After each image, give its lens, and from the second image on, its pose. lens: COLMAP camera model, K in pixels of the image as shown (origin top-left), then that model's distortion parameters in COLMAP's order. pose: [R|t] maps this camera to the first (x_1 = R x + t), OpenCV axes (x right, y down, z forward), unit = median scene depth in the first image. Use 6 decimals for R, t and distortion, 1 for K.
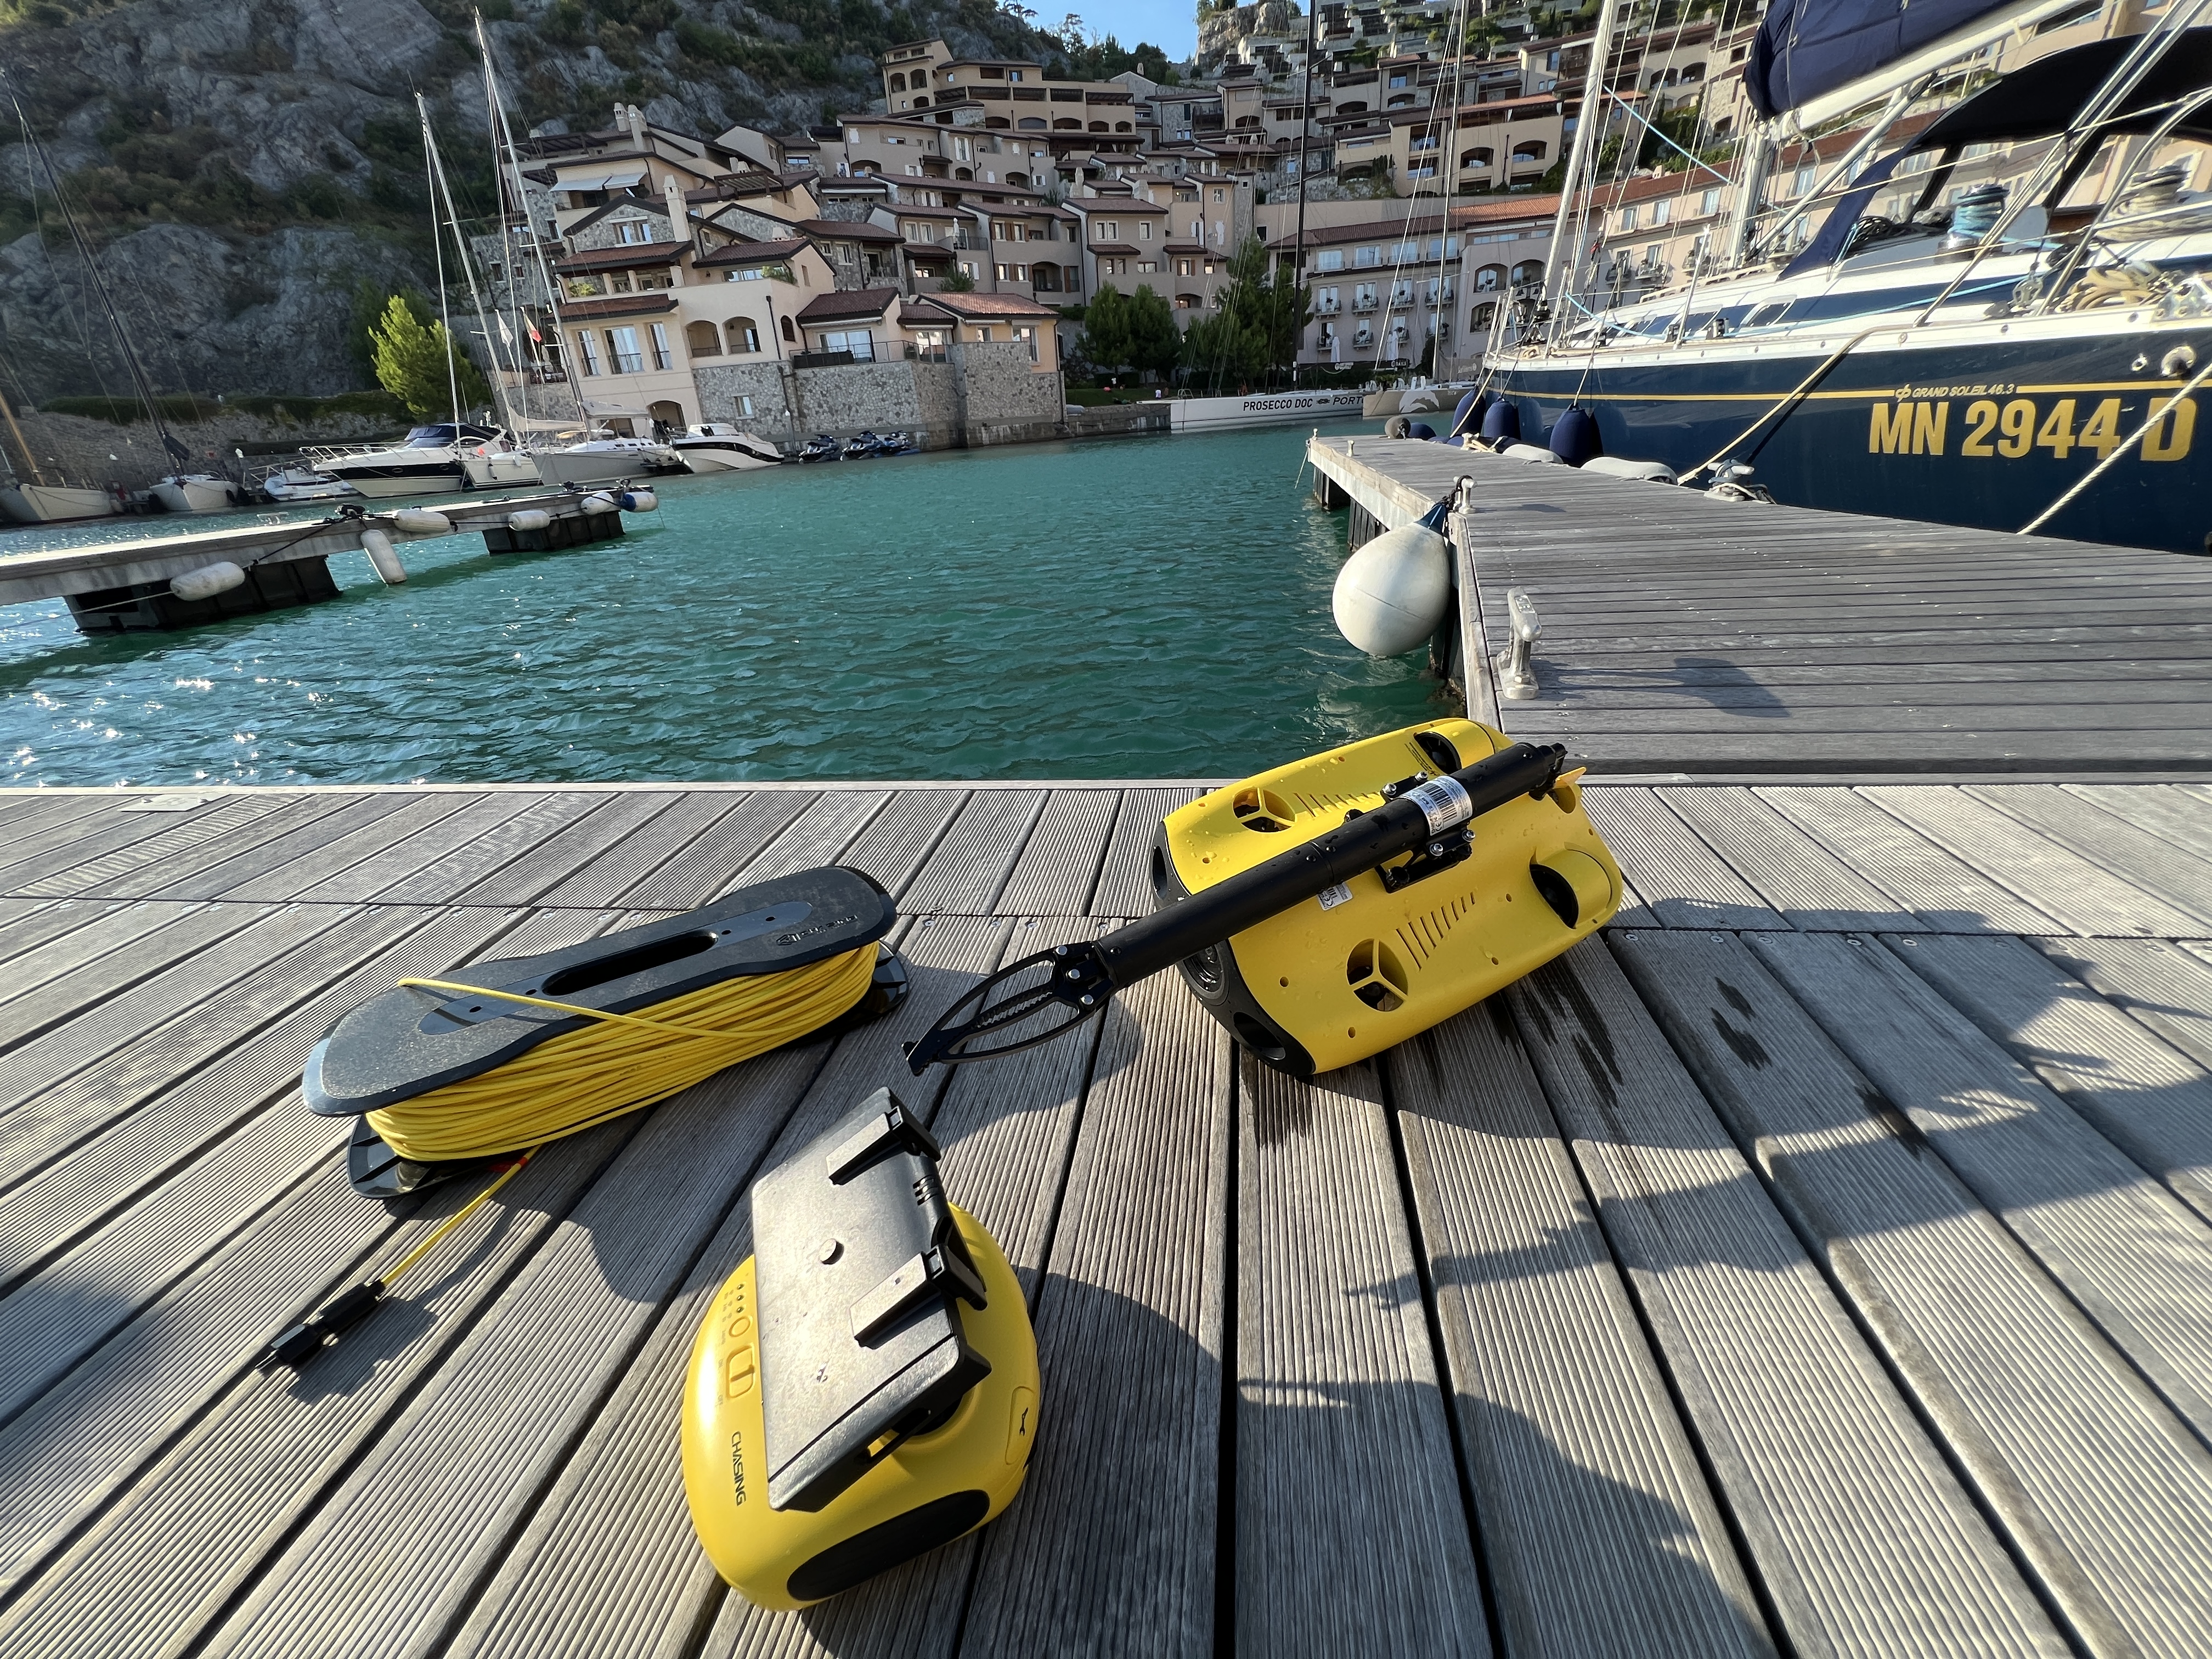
lens RADIAL K [[889.5, 0, 1099.8], [0, 889.5, 823.5], [0, 0, 1]] dist [-0.002671, 0.000928]
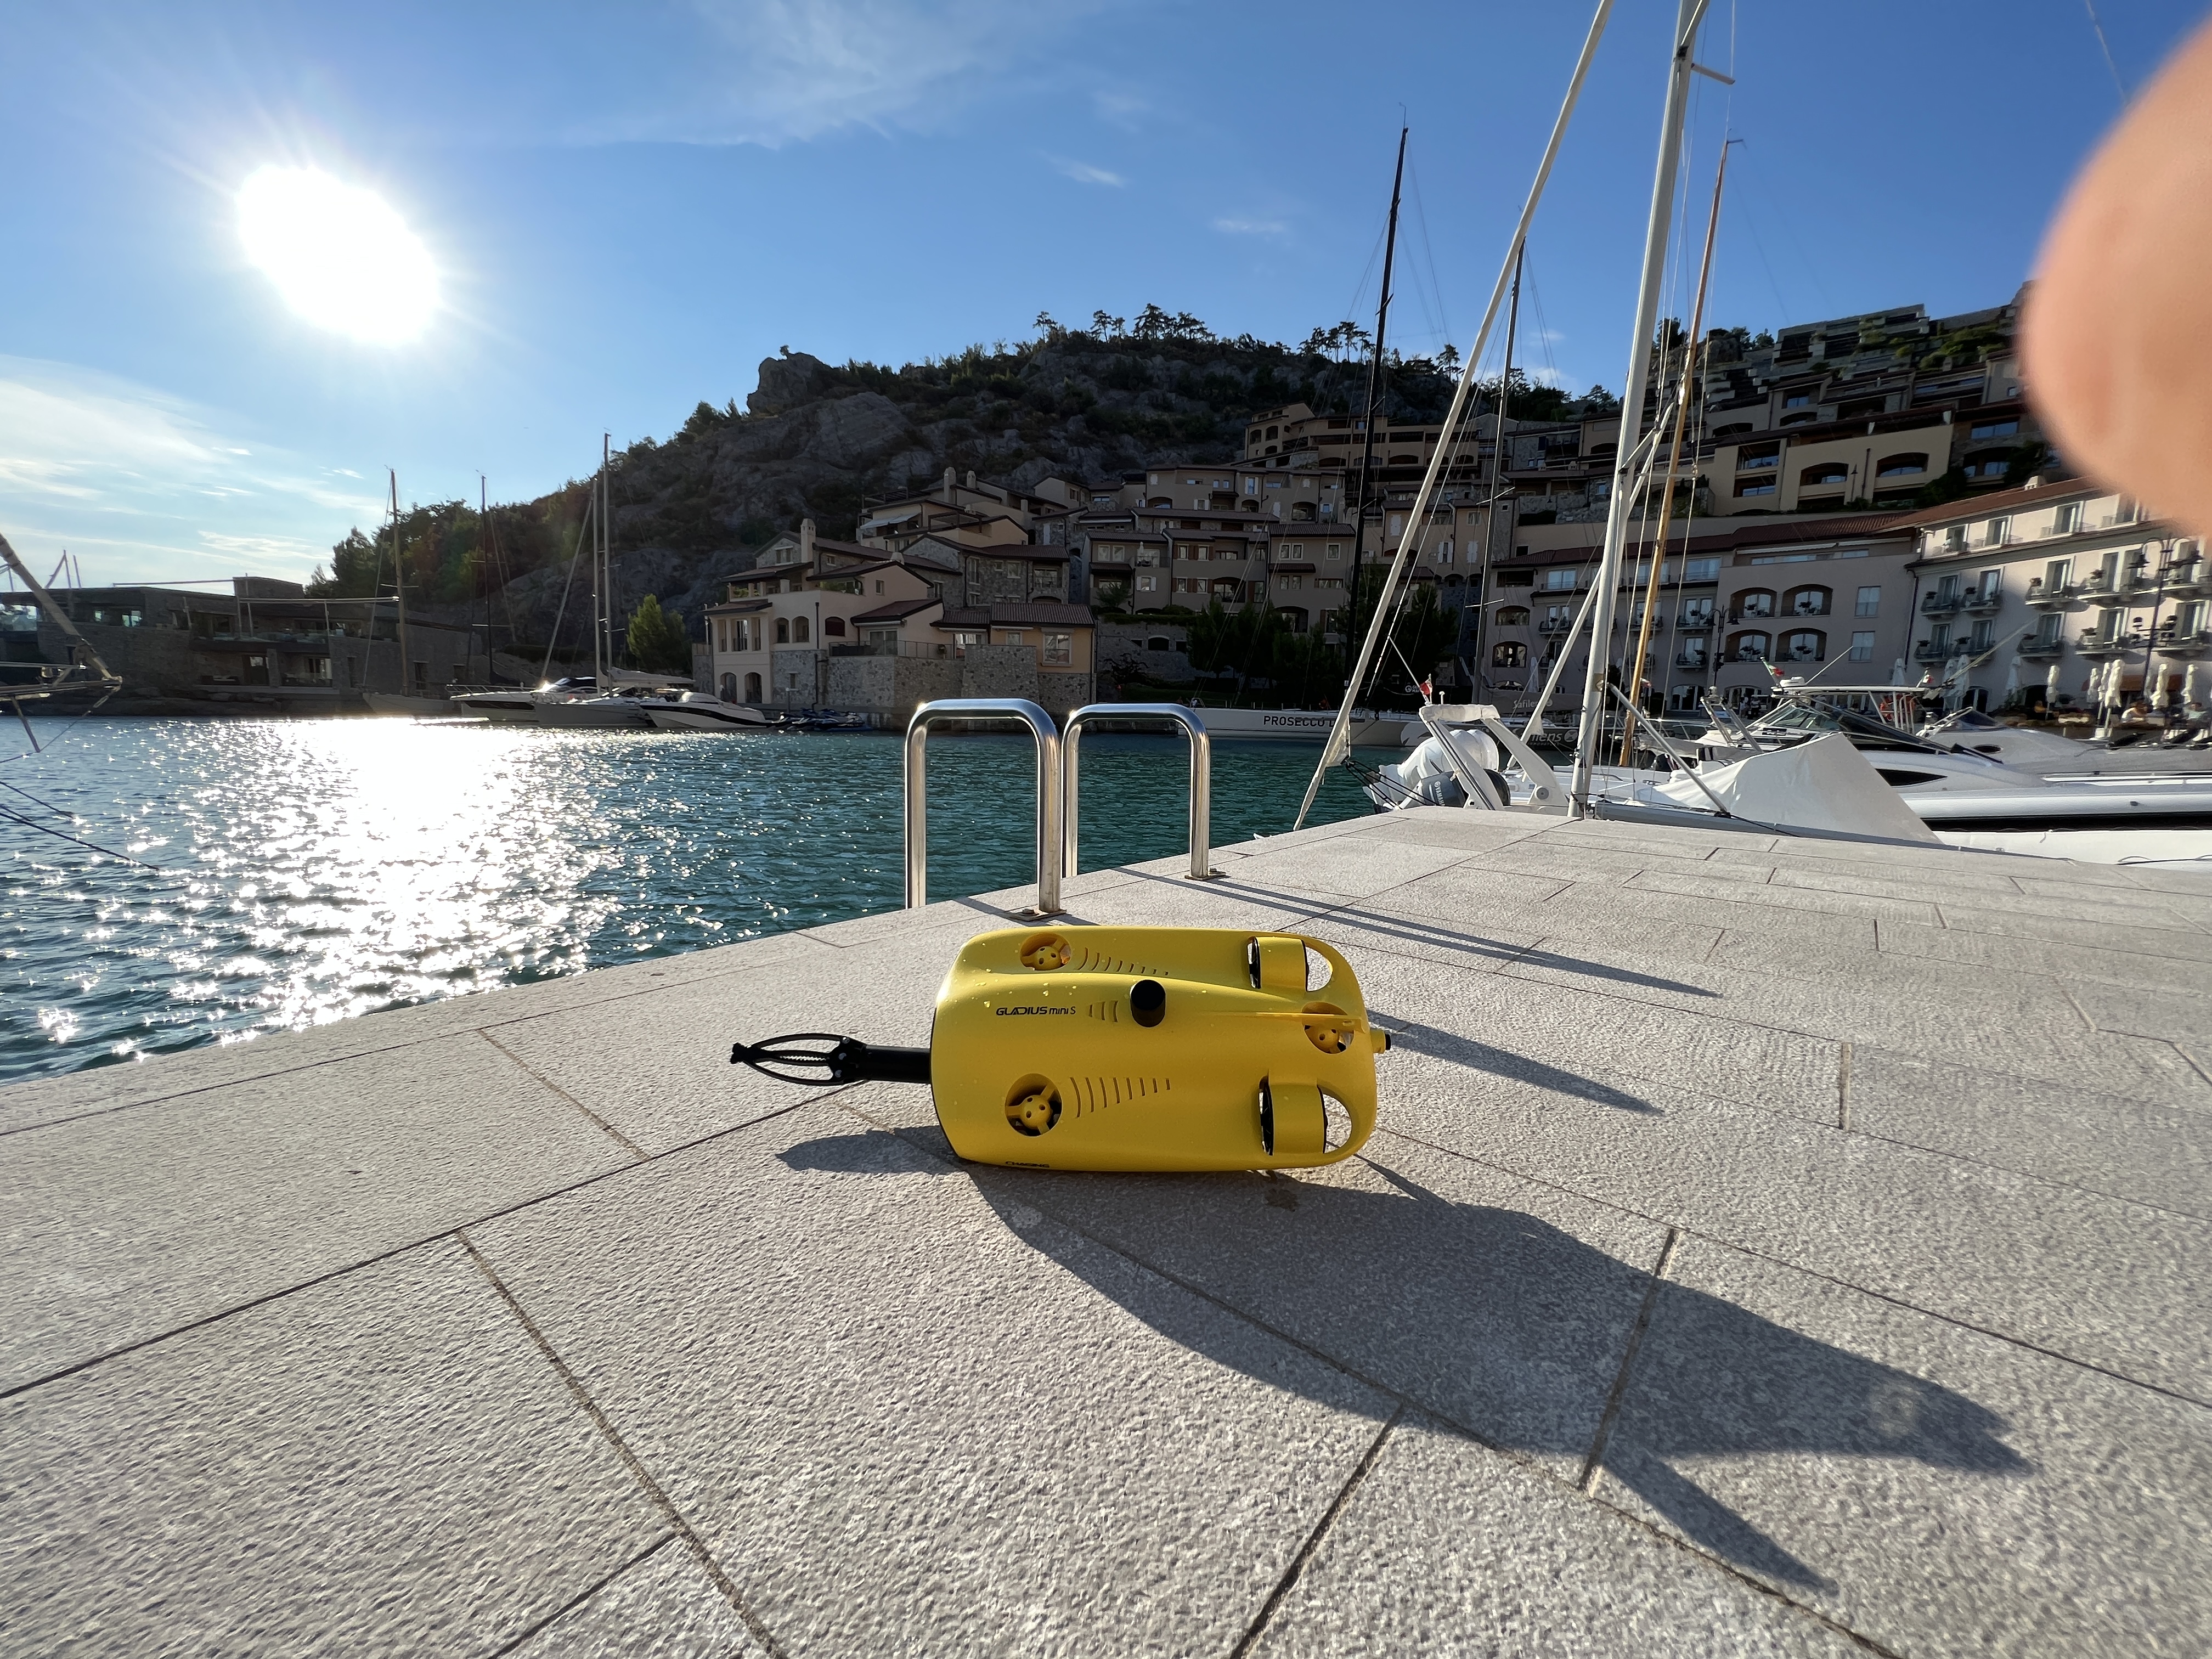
lens RADIAL K [[889.9, 0, 1172.6], [0, 889.9, 829.3], [0, 0, 1]] dist [-0.002346, -0.000130]
pose [[0.858661, 0.155523, -0.488380, 0.664430], [-0.282121, 0.938931, -0.197021, -0.180464], [0.427913, 0.306956, 0.850099, 0.239660]]
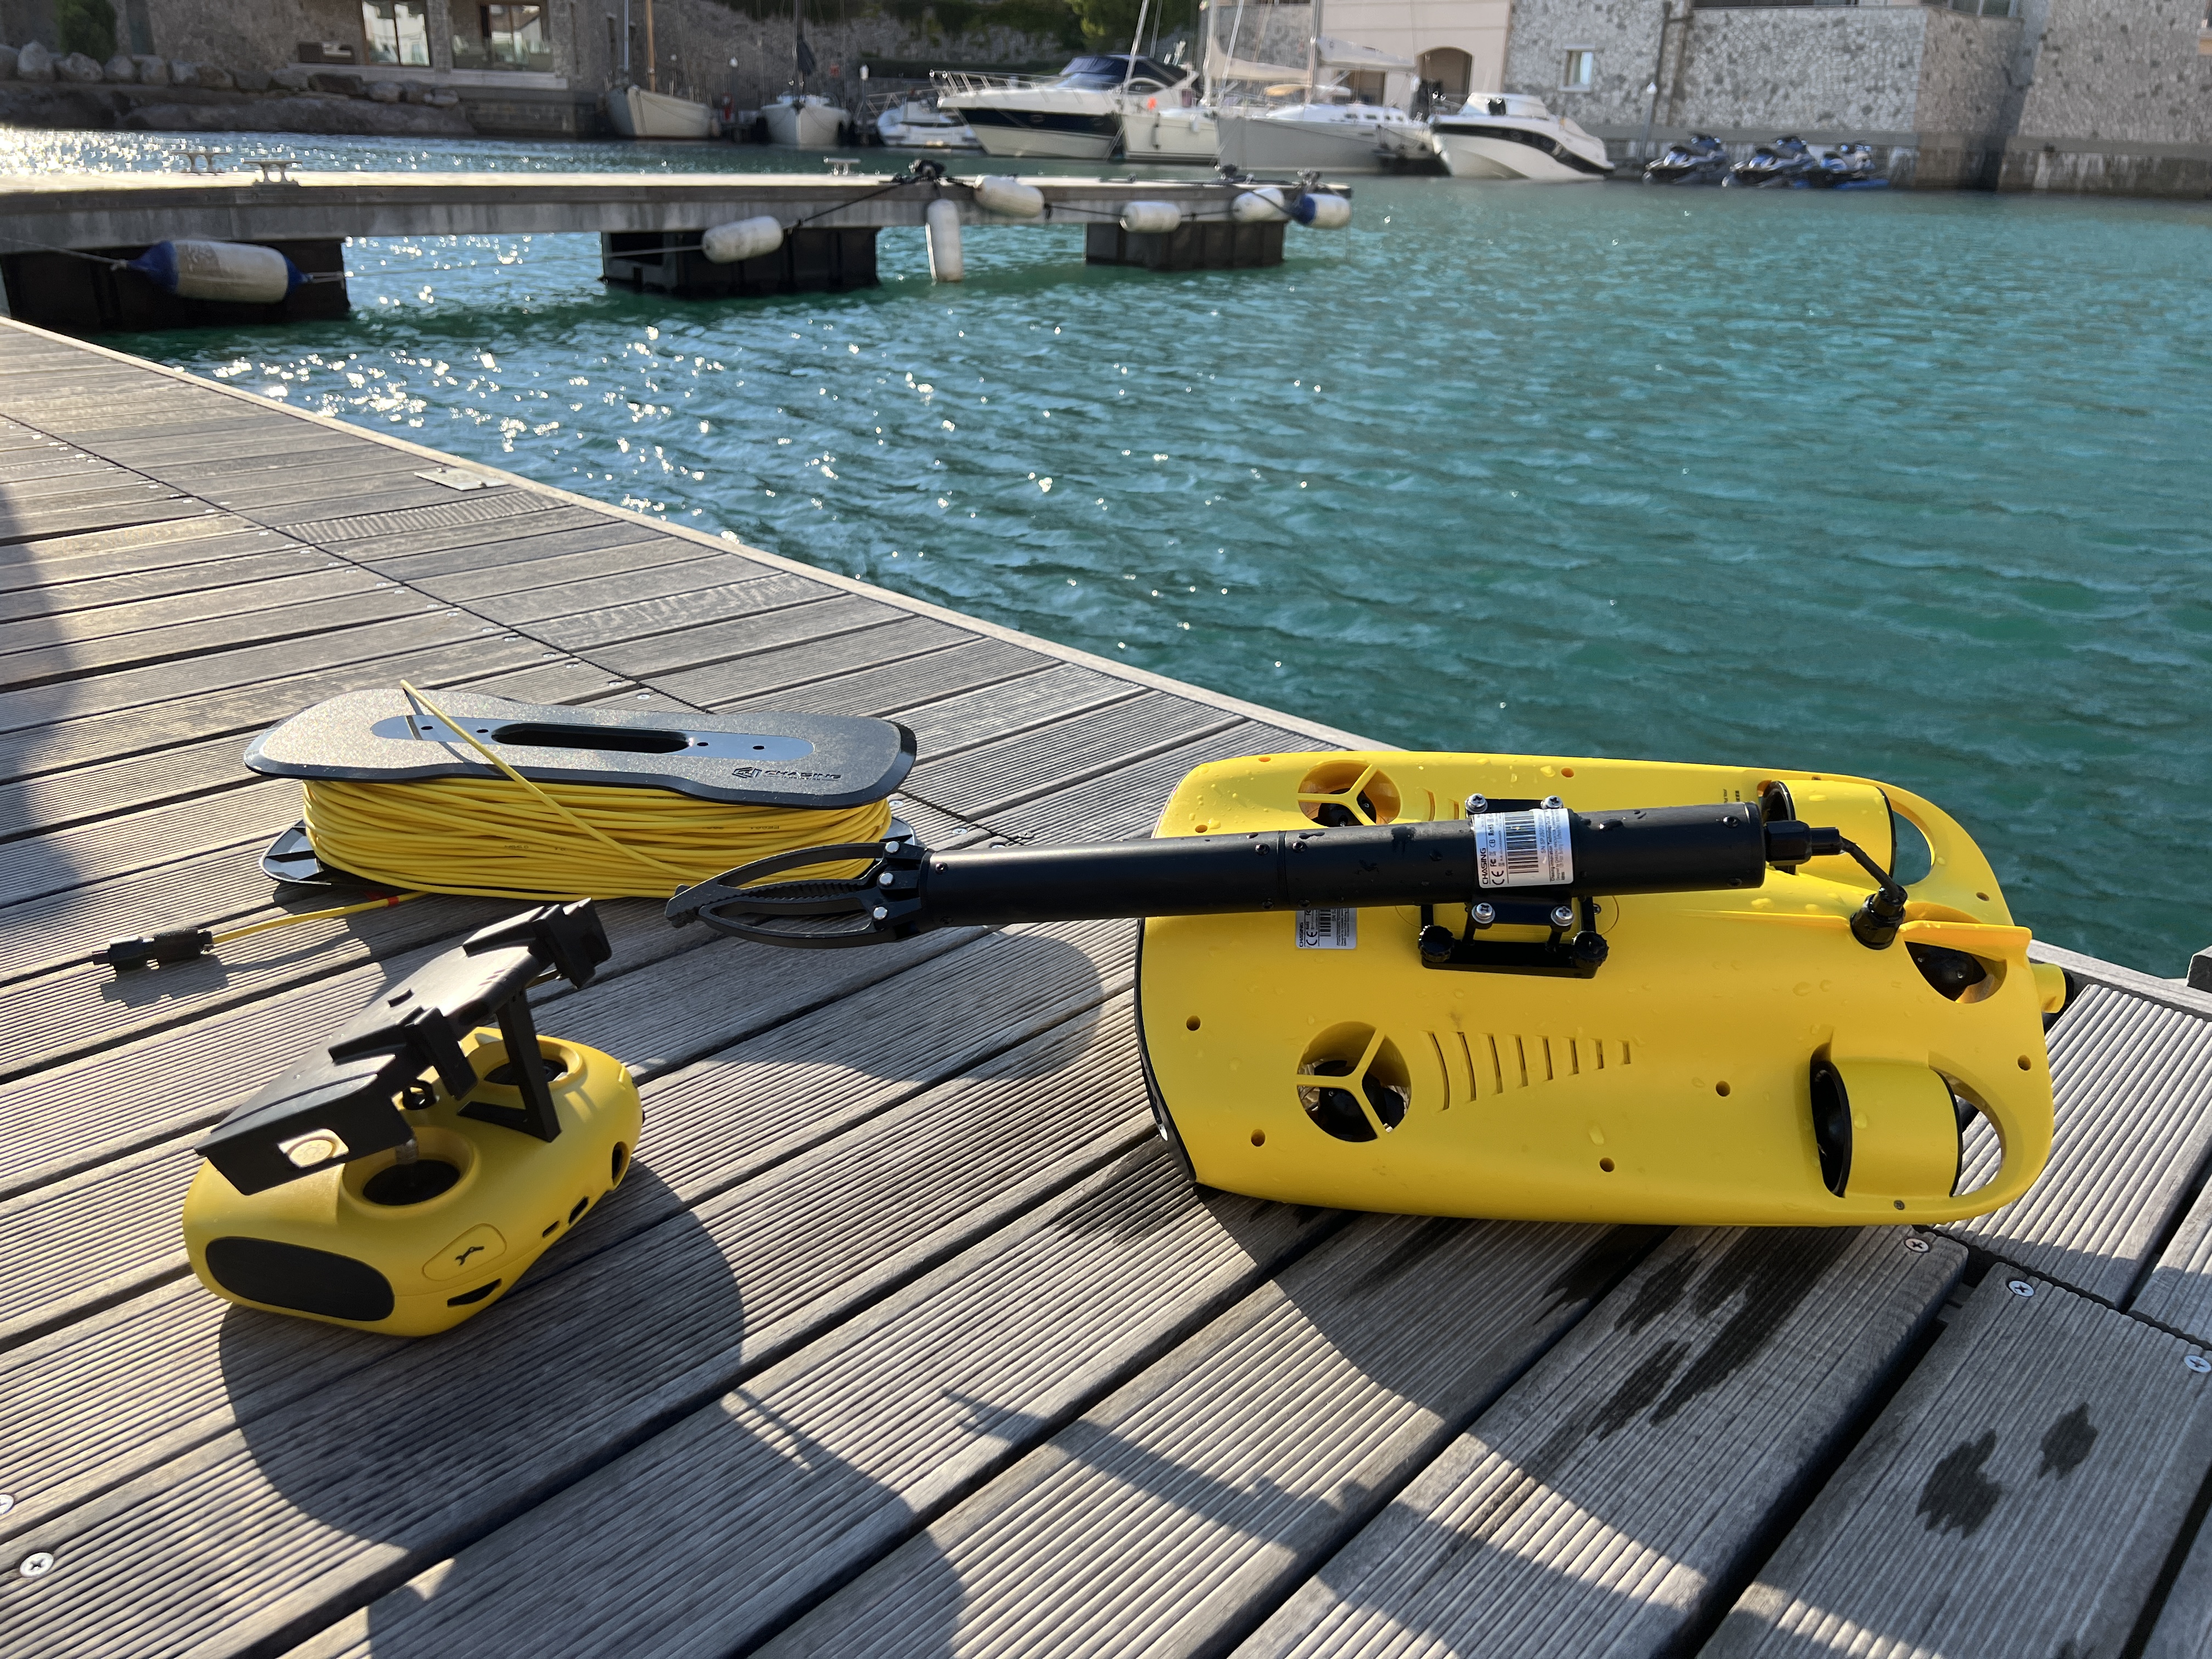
lens RADIAL K [[1684.1, 0, 1097.4], [0, 1684.1, 794.6], [0, 0, 1]] dist [0.044759, -0.055551]
pose [[0.816215, 0.297782, -0.495095, 0.009560], [-0.316579, 0.947357, 0.047889, -0.000259], [0.483292, 0.117649, 0.867518, -0.001743]]
